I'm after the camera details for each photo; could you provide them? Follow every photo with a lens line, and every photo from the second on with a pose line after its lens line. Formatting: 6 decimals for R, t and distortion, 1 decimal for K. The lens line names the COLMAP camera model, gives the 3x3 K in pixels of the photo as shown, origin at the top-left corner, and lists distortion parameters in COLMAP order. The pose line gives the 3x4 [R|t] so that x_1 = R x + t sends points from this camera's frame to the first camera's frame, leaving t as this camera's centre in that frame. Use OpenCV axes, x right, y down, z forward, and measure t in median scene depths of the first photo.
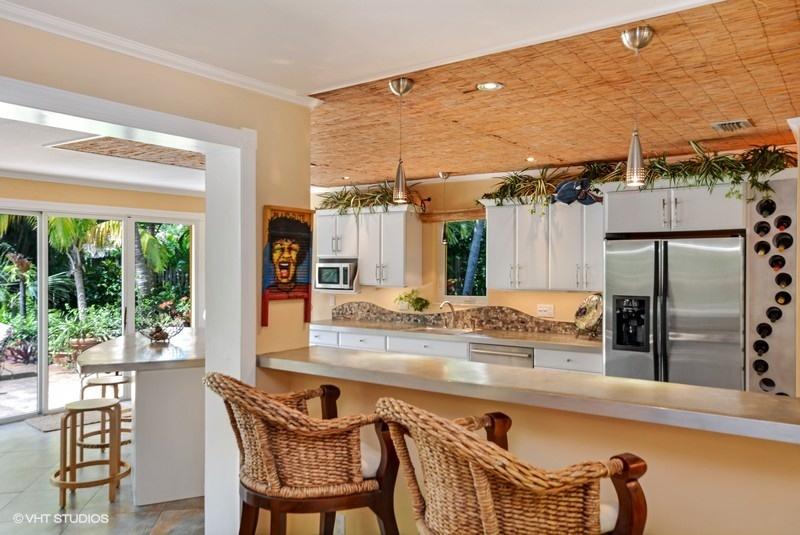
lens RADIAL K [[619.3, 0, 400.0], [0, 619.3, 267.5], [0, 0, 1]] dist [0.003767, 0.003240]
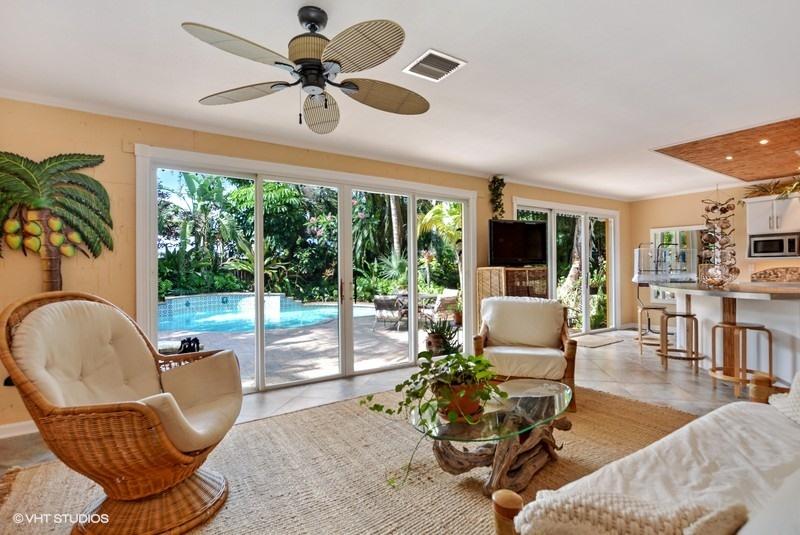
lens RADIAL K [[384.9, 0, 400.0], [0, 384.9, 267.5], [0, 0, 1]] dist [-0.005101, -0.000817]
pose [[0.924005, -0.009474, -0.382262, -0.907076], [0.007836, 0.999952, -0.005842, 0.096779], [0.382299, 0.002403, 0.924036, -0.071650]]
